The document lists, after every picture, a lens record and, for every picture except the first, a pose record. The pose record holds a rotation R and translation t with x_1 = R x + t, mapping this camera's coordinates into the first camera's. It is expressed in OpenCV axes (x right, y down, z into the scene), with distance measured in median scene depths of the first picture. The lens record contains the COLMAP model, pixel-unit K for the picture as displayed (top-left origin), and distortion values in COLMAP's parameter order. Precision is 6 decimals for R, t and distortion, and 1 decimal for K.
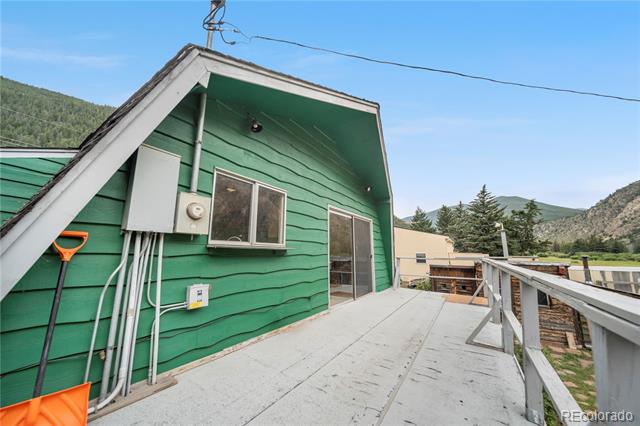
lens RADIAL K [[222.9, 0, 320.0], [0, 222.9, 213.0], [0, 0, 1]] dist [-0.000088, -0.001975]
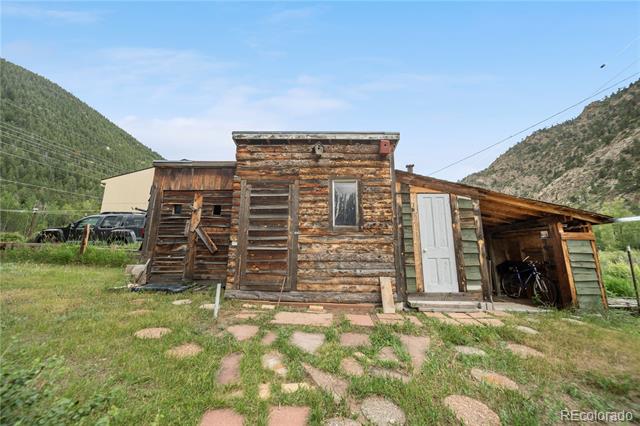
lens RADIAL K [[222.9, 0, 320.0], [0, 222.9, 213.0], [0, 0, 1]] dist [-0.000088, -0.001975]
pose [[0.846084, 0.099623, 0.523657, 0.778060], [-0.096199, 0.994787, -0.033823, 0.443780], [-0.524297, -0.021758, 0.851257, 0.702117]]
